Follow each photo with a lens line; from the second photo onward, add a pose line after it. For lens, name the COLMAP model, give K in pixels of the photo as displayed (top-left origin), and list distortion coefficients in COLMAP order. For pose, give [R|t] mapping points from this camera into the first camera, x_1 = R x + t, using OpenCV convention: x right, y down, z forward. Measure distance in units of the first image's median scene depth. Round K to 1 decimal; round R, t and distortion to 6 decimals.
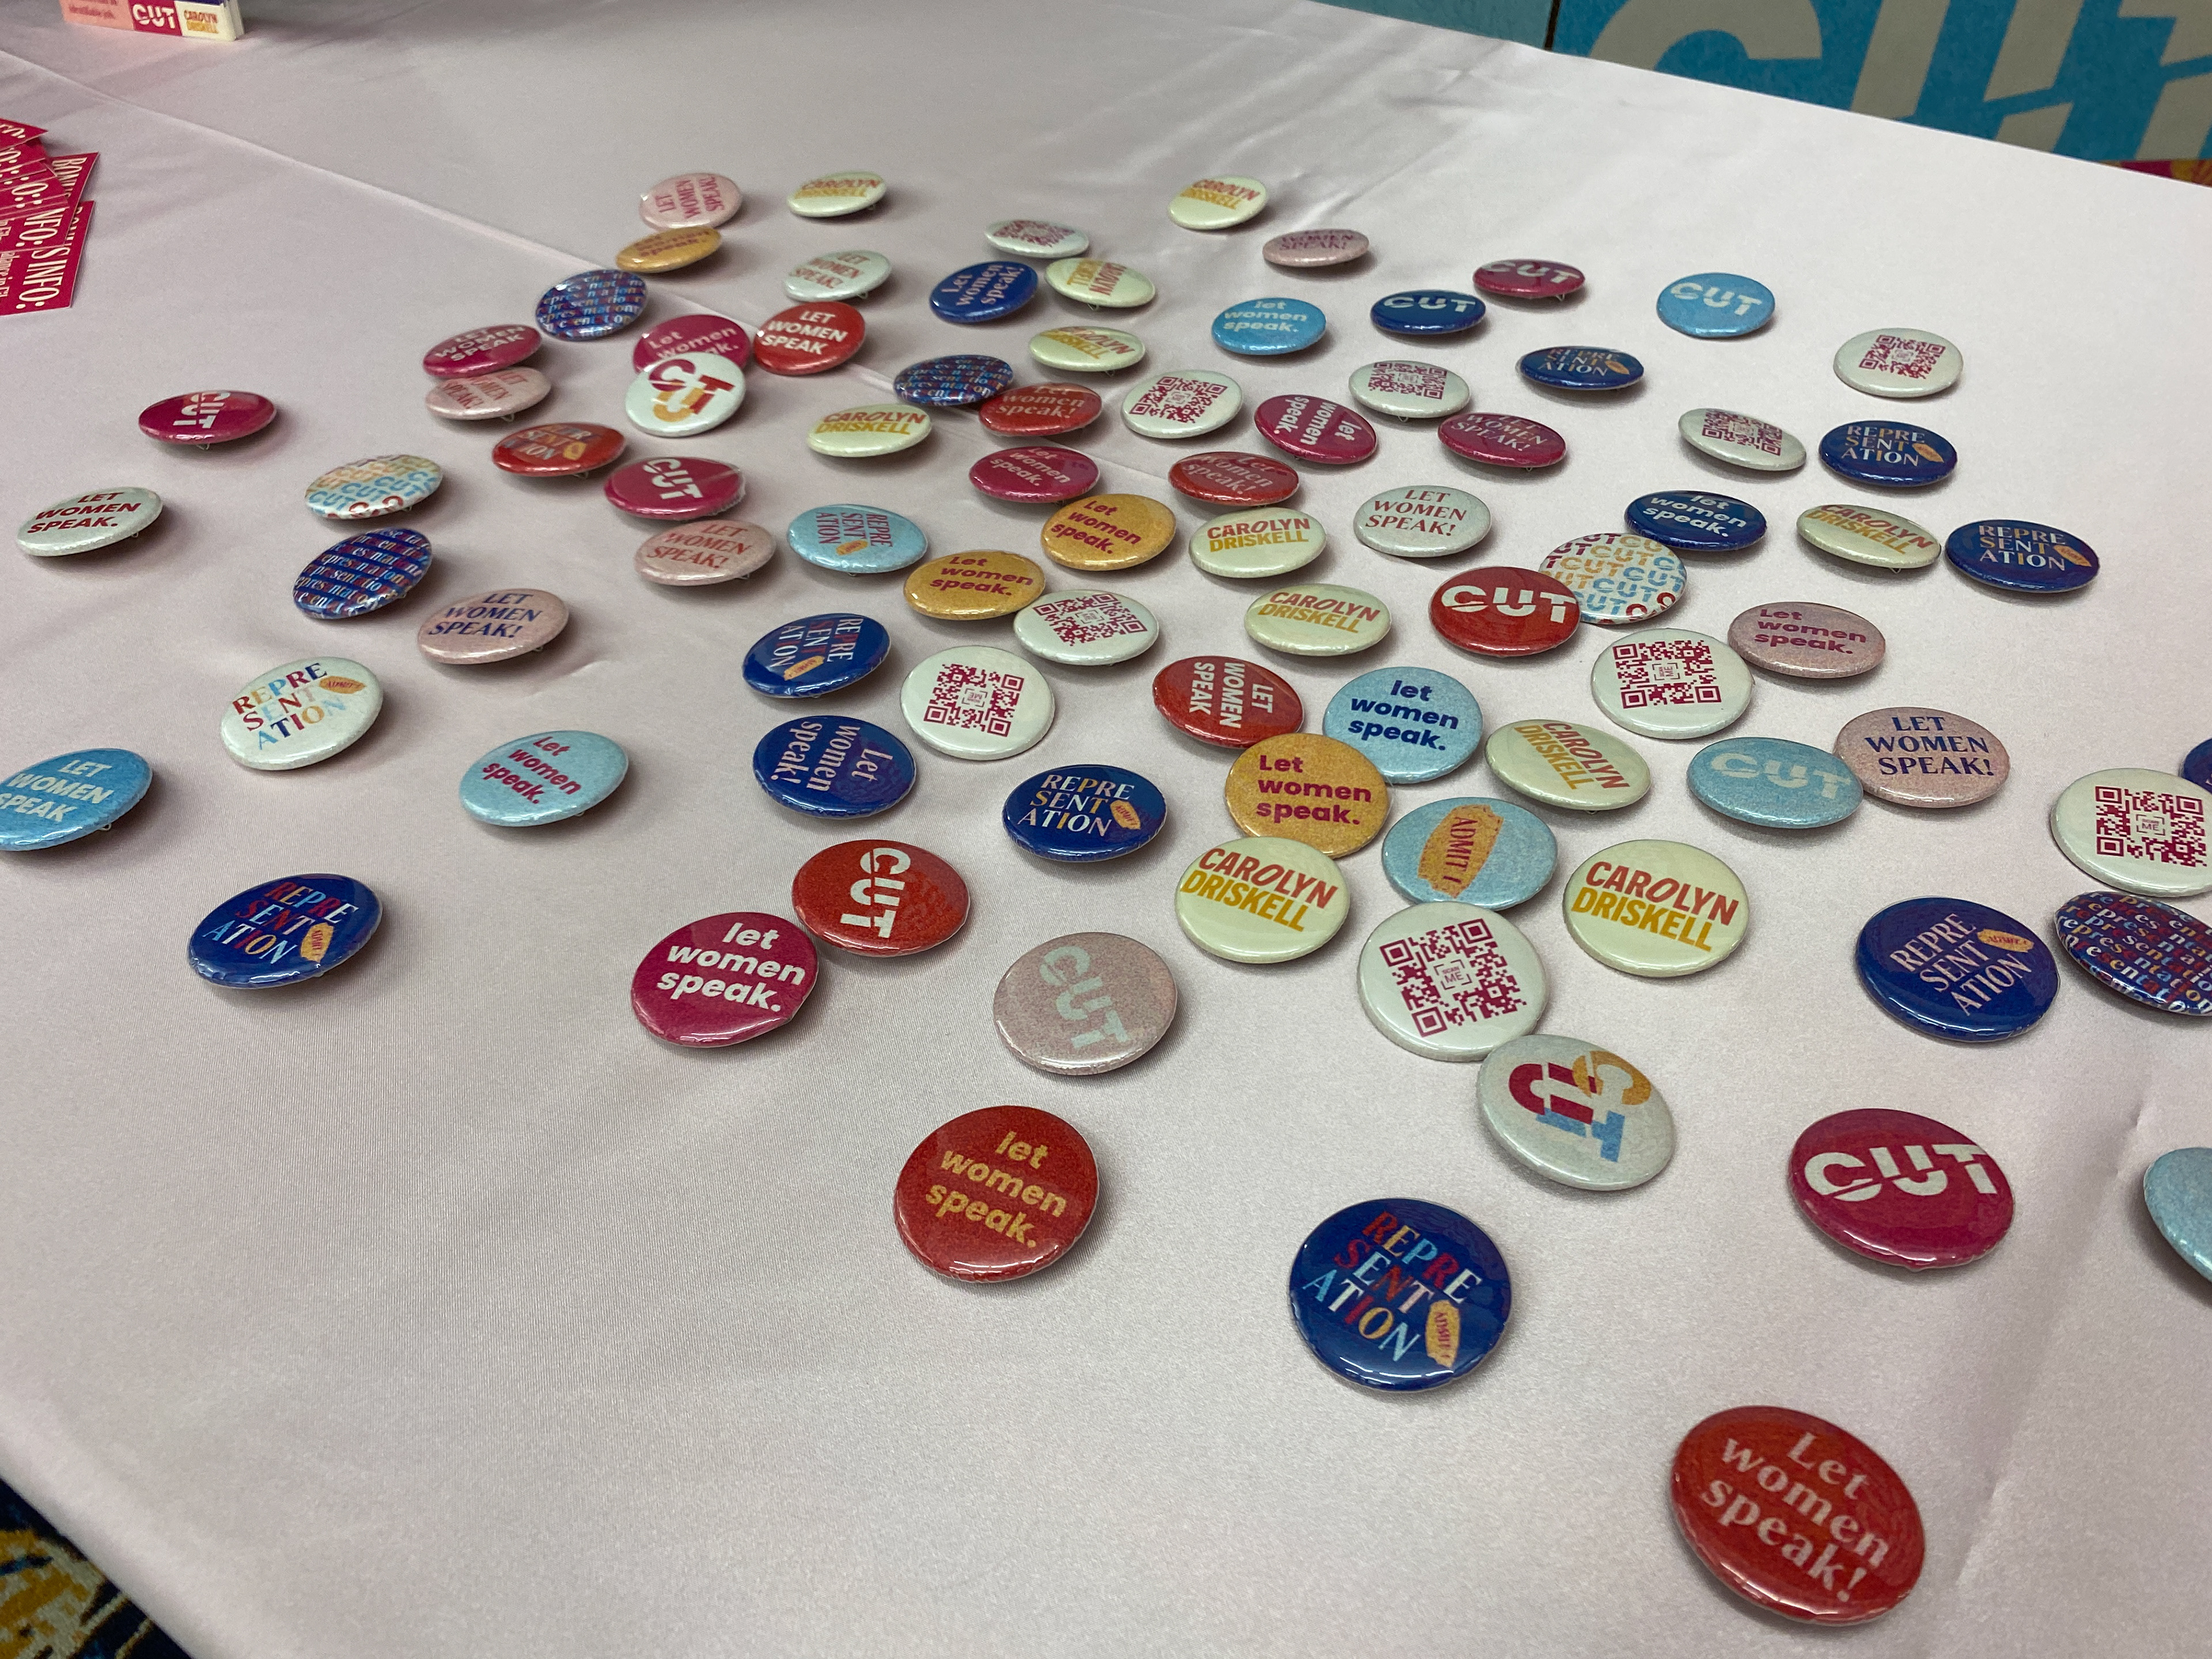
lens RADIAL K [[1732.3, 0, 1194.9], [0, 1732.3, 832.3], [0, 0, 1]] dist [0.037667, -0.047179]
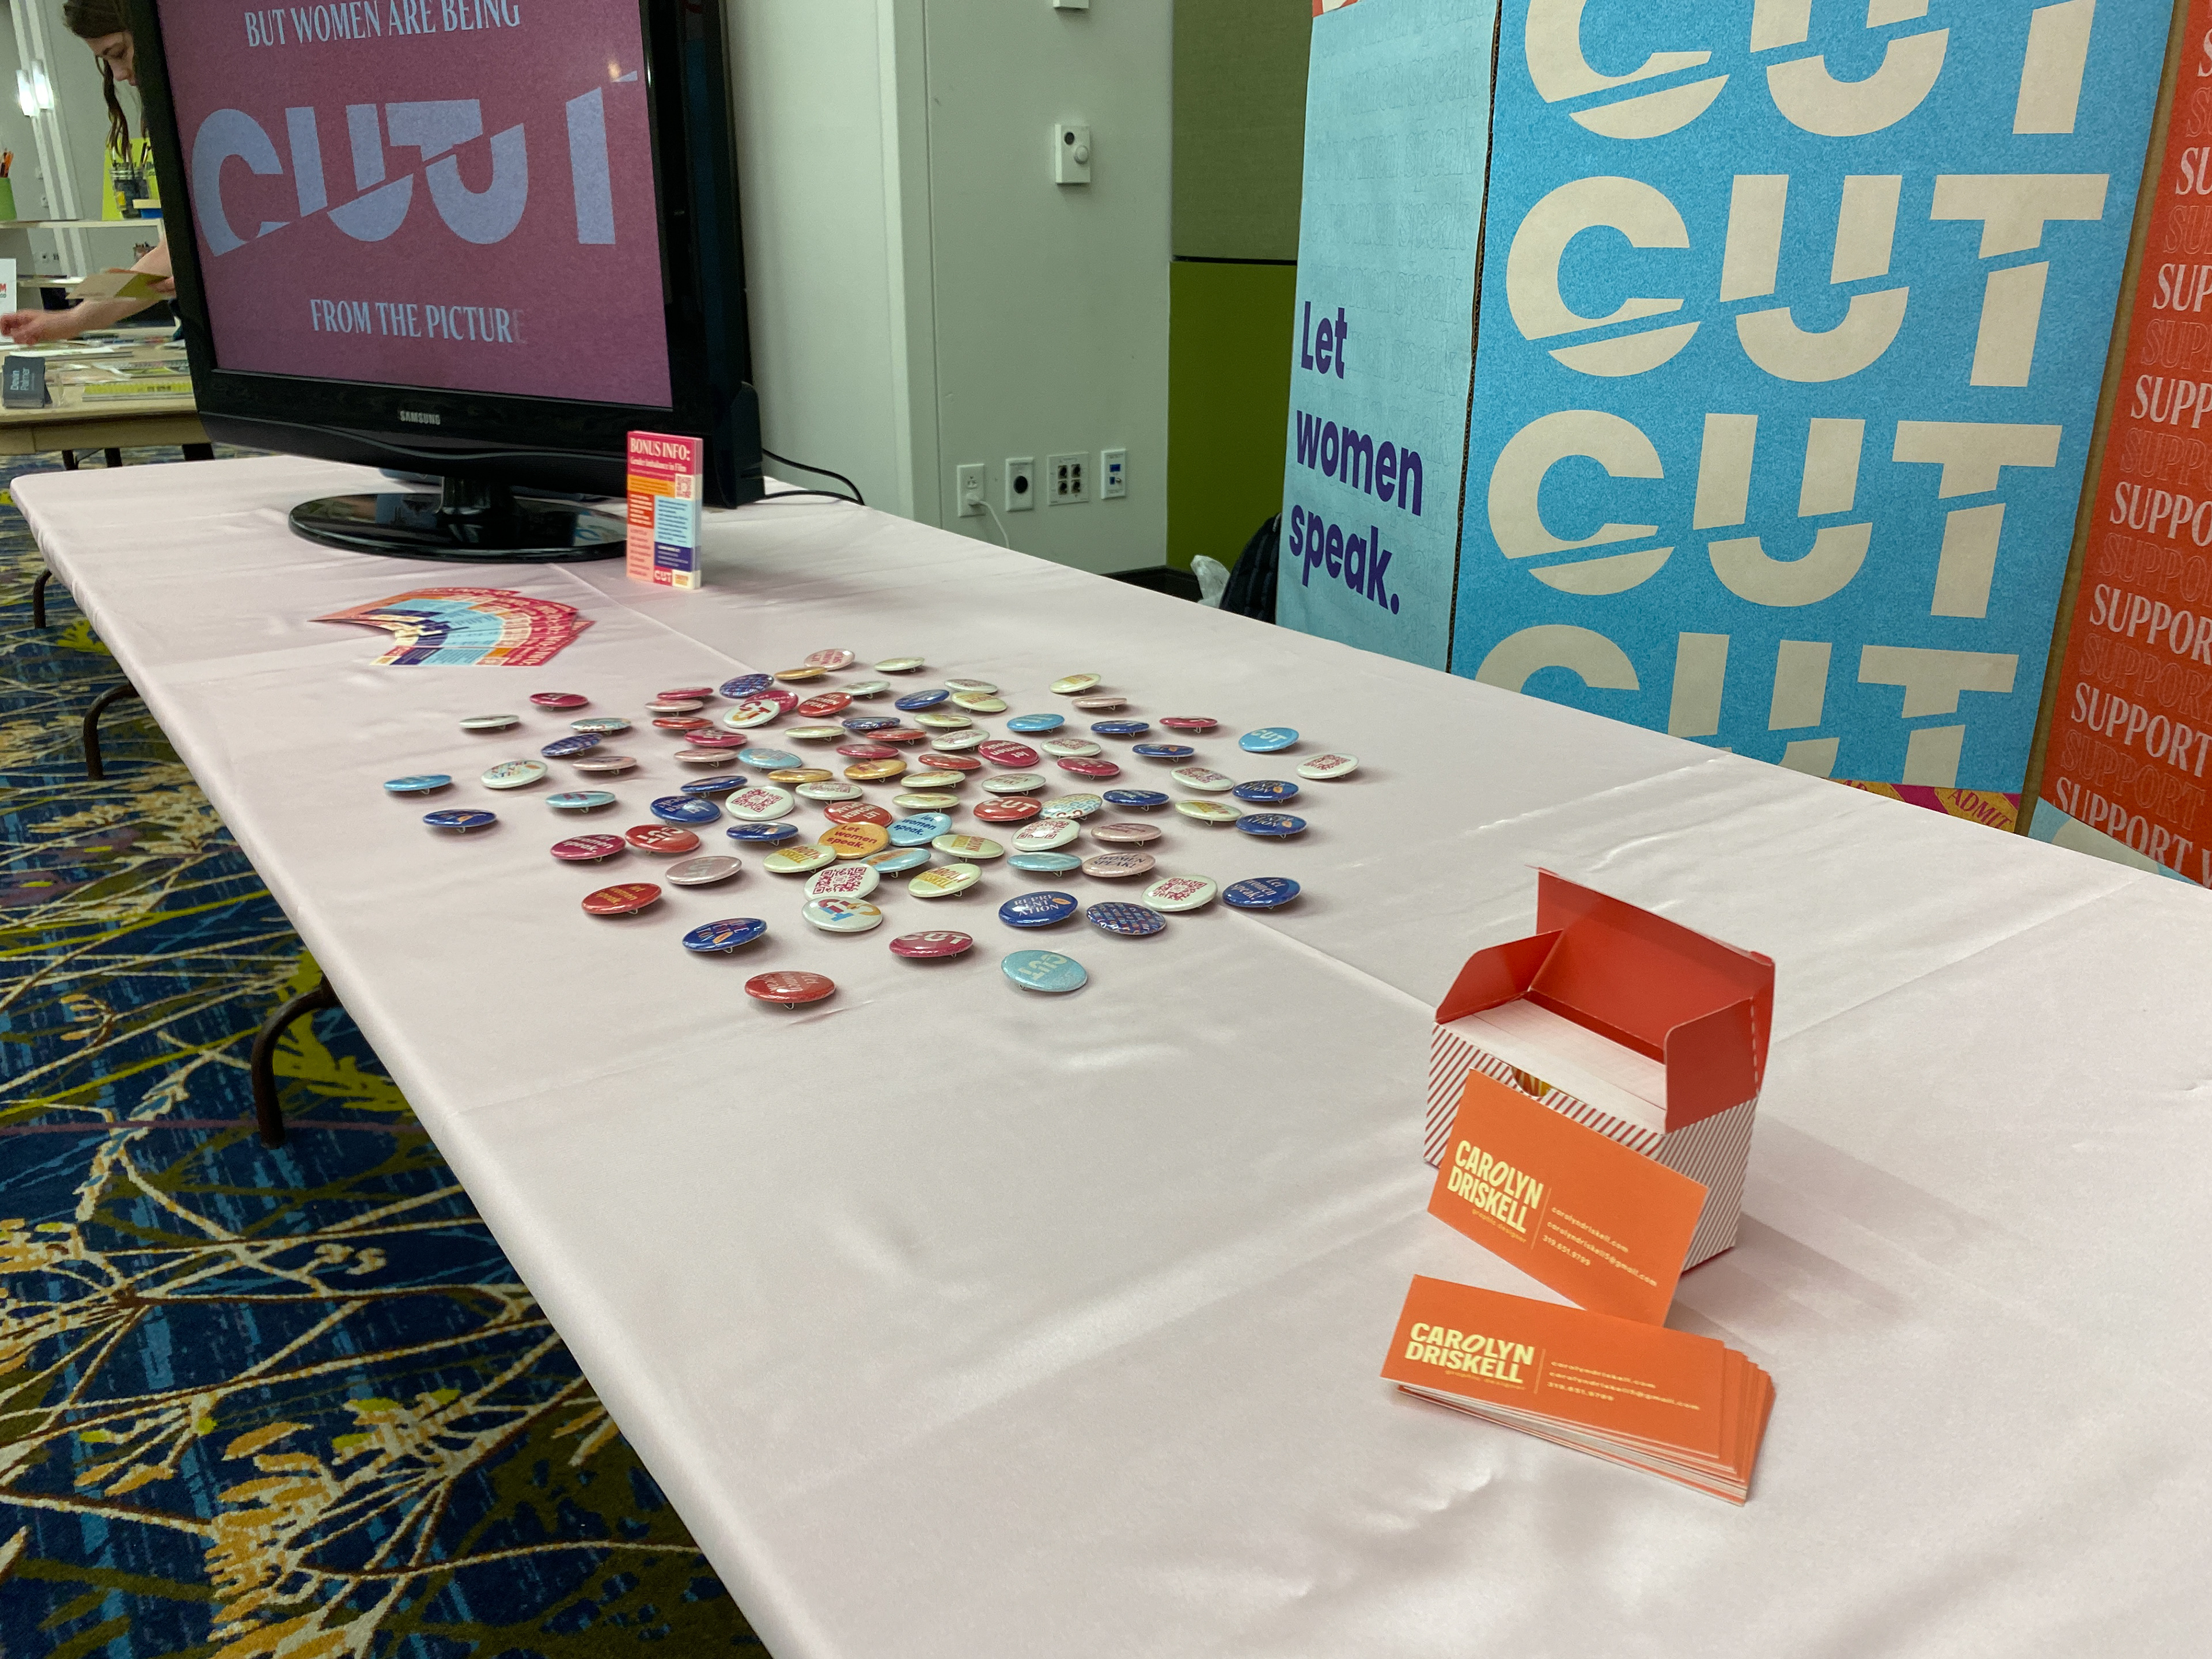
lens RADIAL K [[1732.3, 0, 1194.9], [0, 1732.3, 832.3], [0, 0, 1]] dist [0.037667, -0.047179]
pose [[0.937112, 0.109161, -0.331518, 0.938847], [-0.227475, 0.911412, -0.342904, 0.487442], [0.264718, 0.396751, 0.878927, -0.665675]]
